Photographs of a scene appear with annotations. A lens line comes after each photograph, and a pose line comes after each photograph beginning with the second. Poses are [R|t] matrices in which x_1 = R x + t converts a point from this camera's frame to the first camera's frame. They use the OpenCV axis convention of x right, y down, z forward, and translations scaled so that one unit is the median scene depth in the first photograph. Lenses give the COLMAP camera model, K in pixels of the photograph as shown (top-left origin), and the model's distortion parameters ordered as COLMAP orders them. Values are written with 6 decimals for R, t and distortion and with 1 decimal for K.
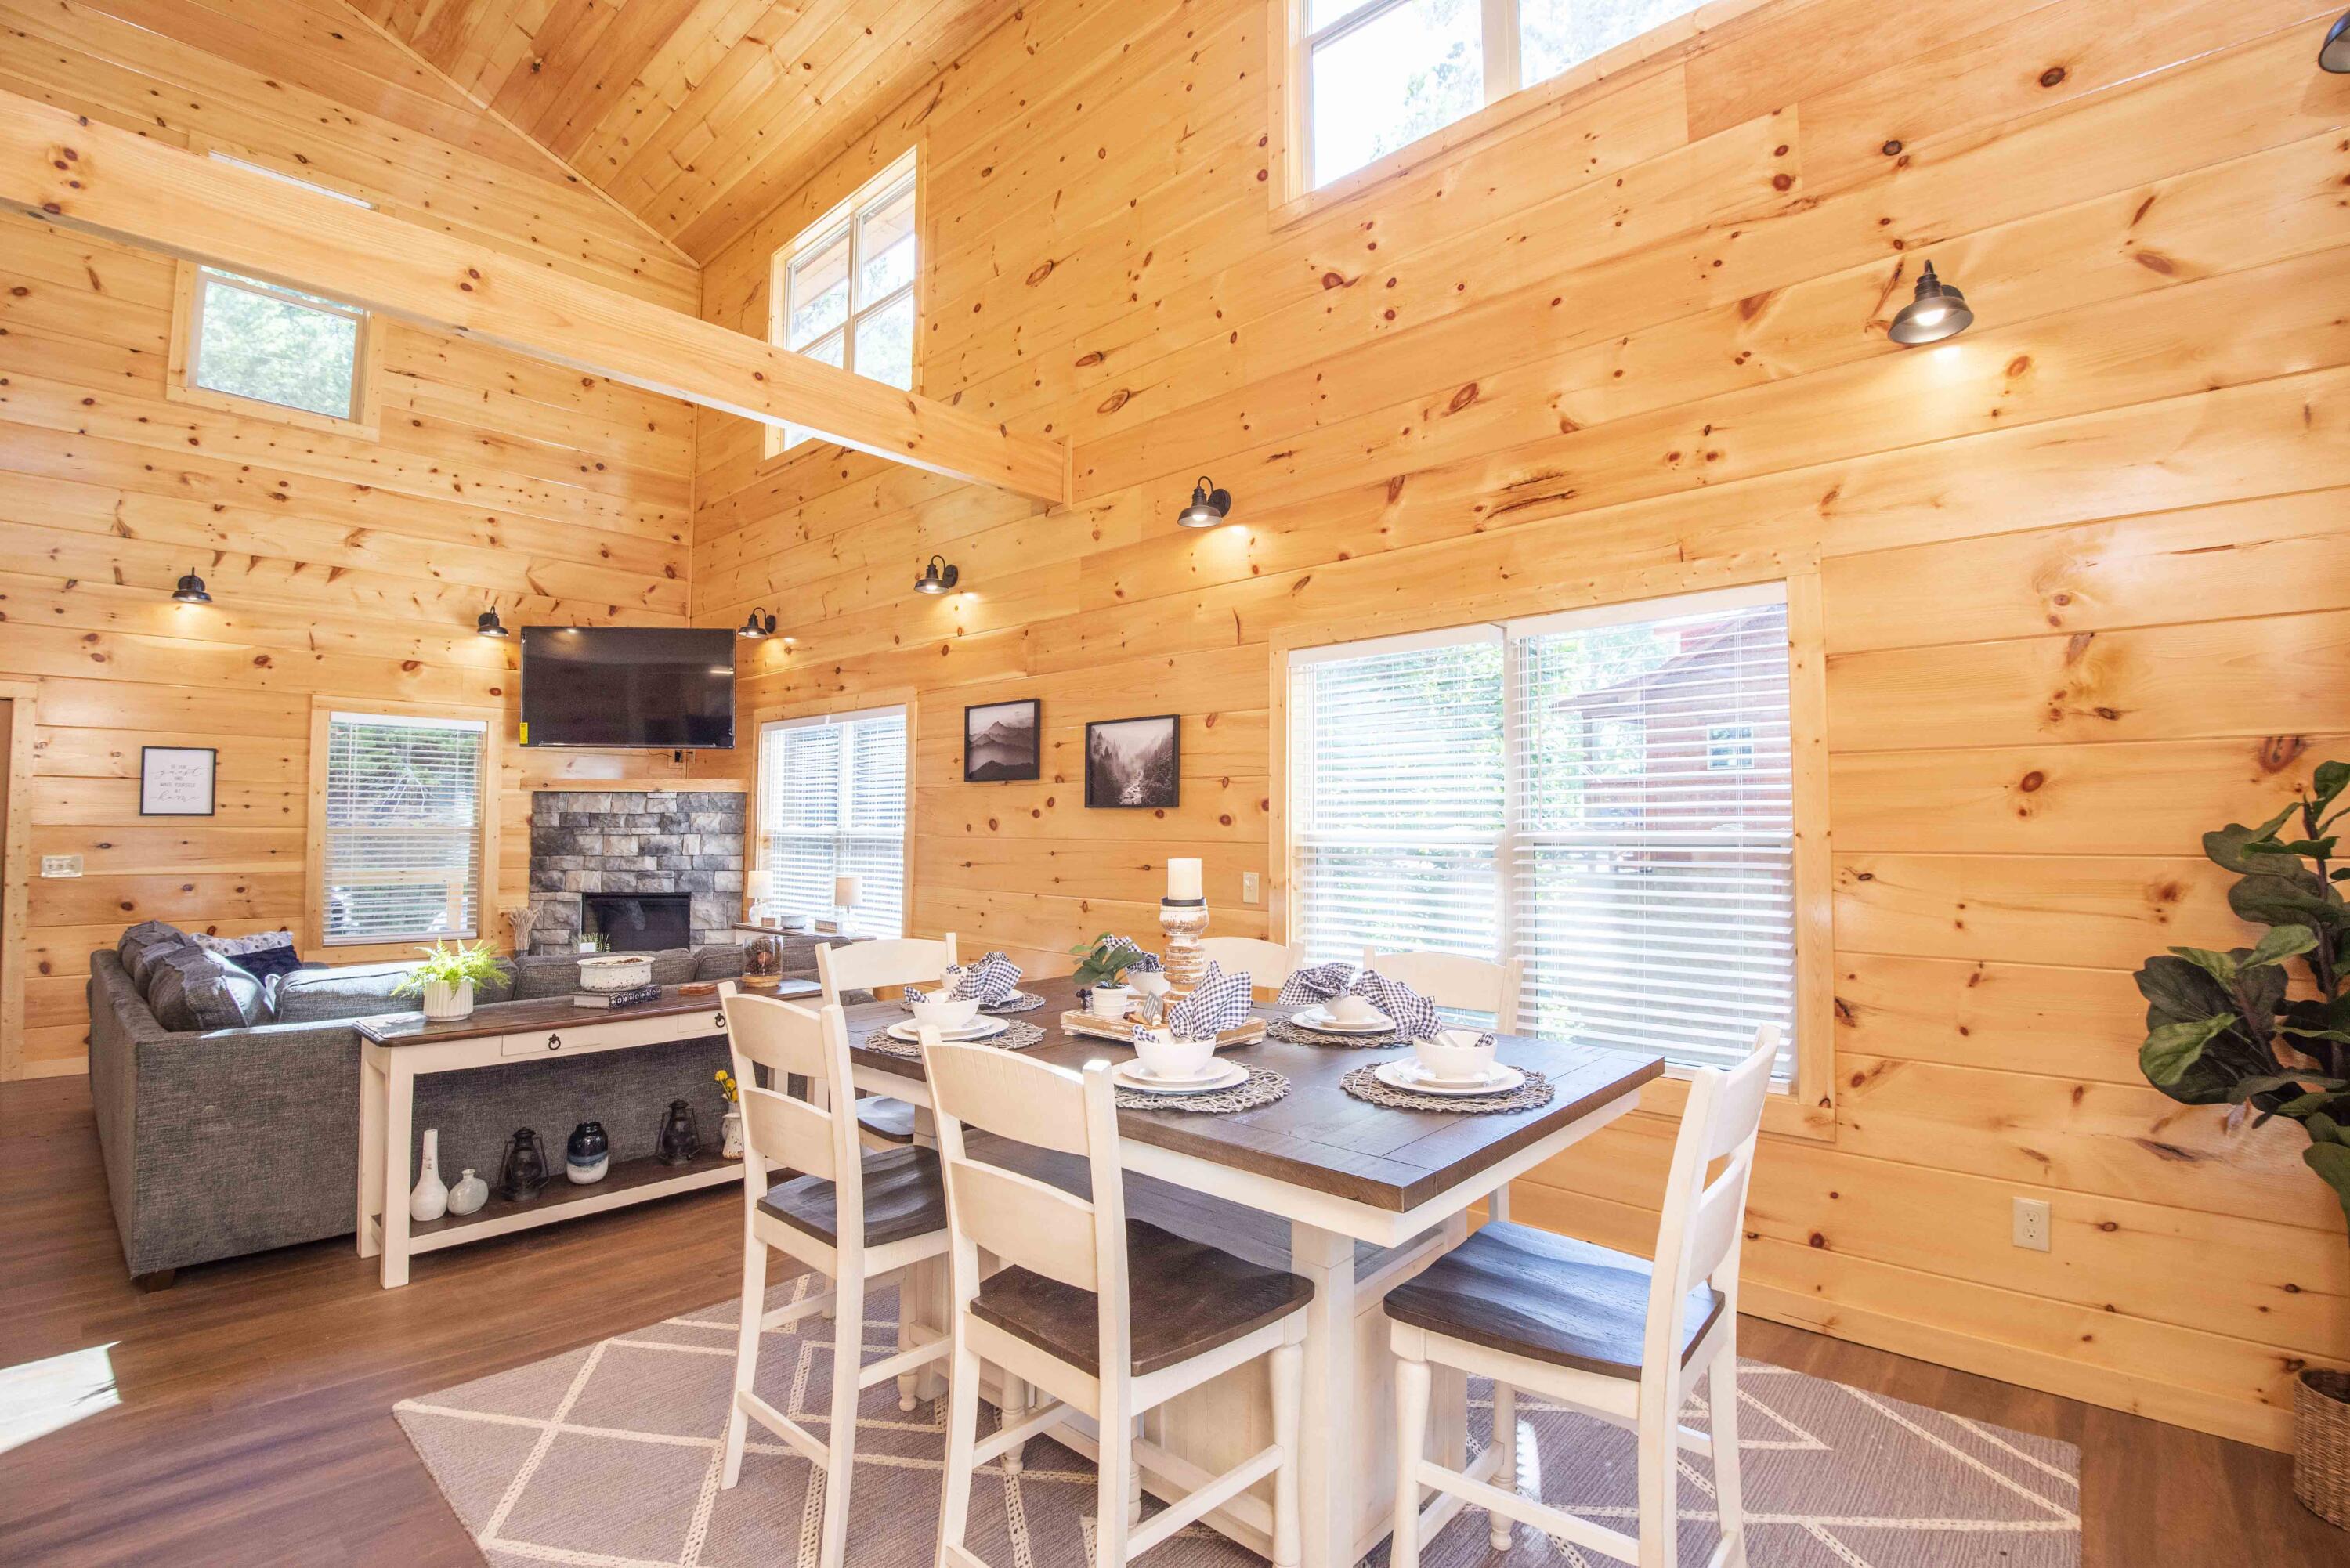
lens RADIAL K [[1071.3, 0, 1184.5], [0, 1071.3, 783.9], [0, 0, 1]] dist [-0.019907, -0.010998]
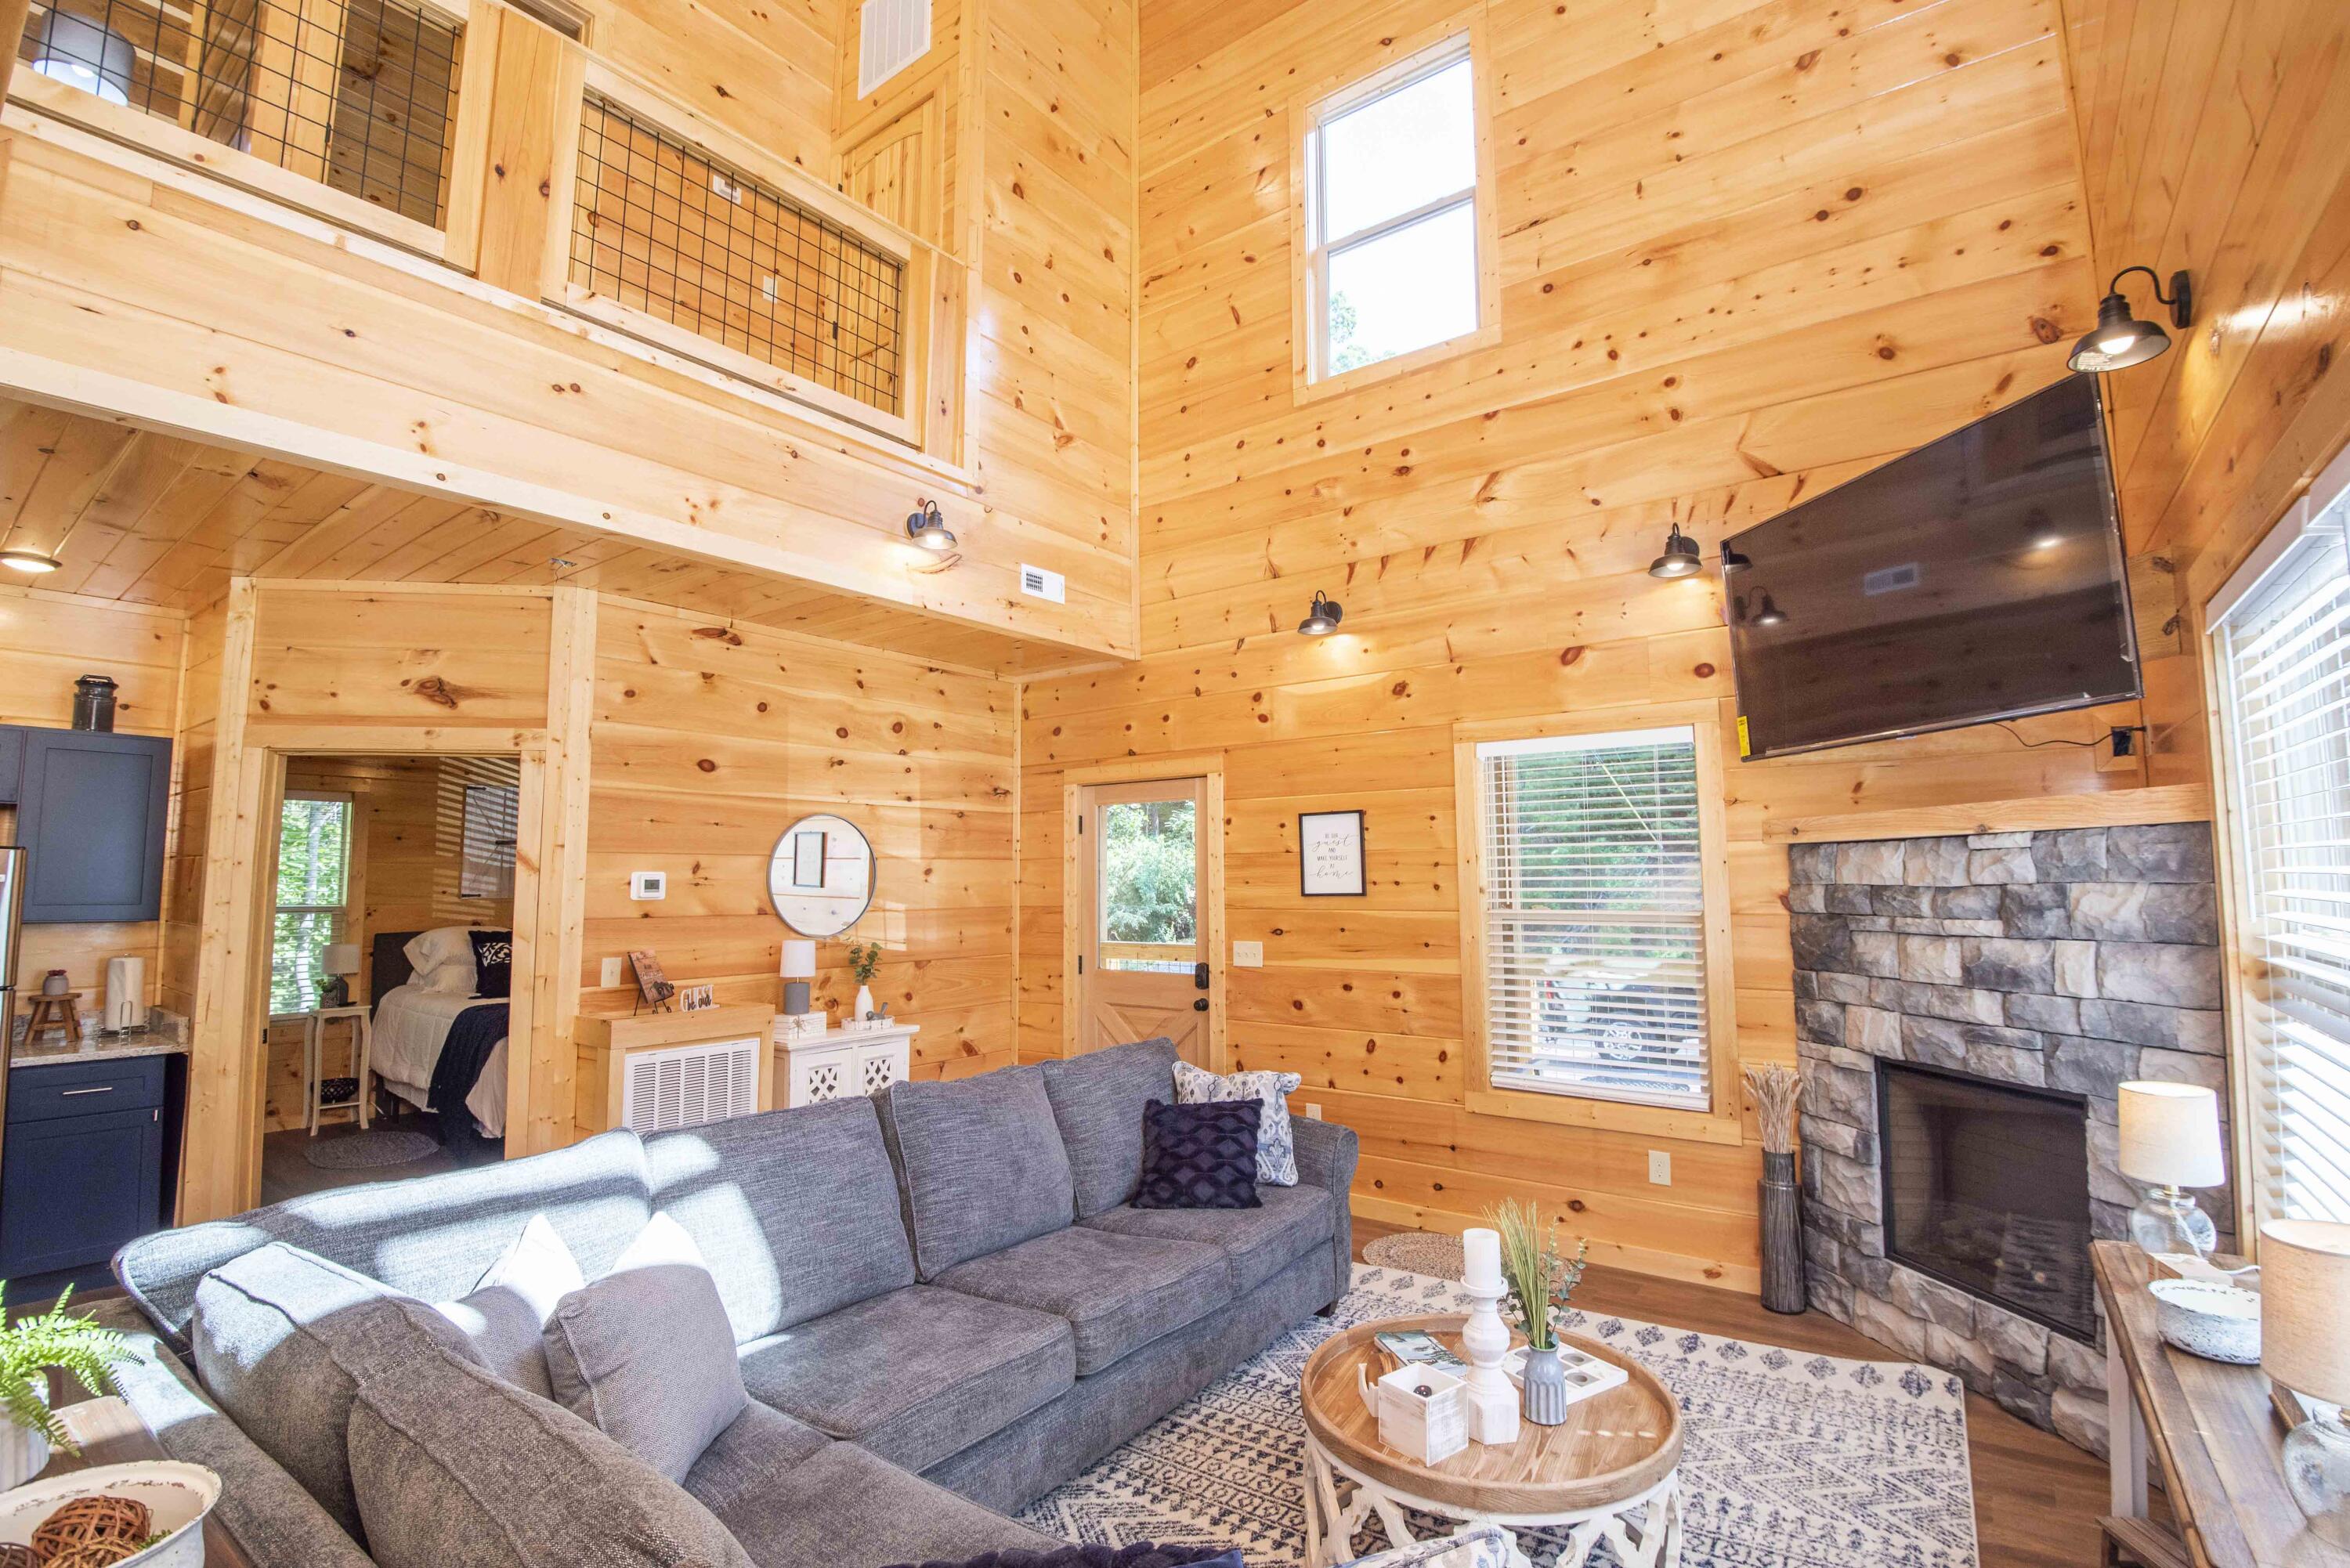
lens RADIAL K [[1071.3, 0, 1176.7], [0, 1071.3, 782.7], [0, 0, 1]] dist [-0.019907, -0.010998]
pose [[0.095542, -0.093890, -0.990988, -0.143273], [0.049784, 0.994747, -0.089447, 0.010673], [0.994180, -0.040789, 0.099714, 0.779396]]
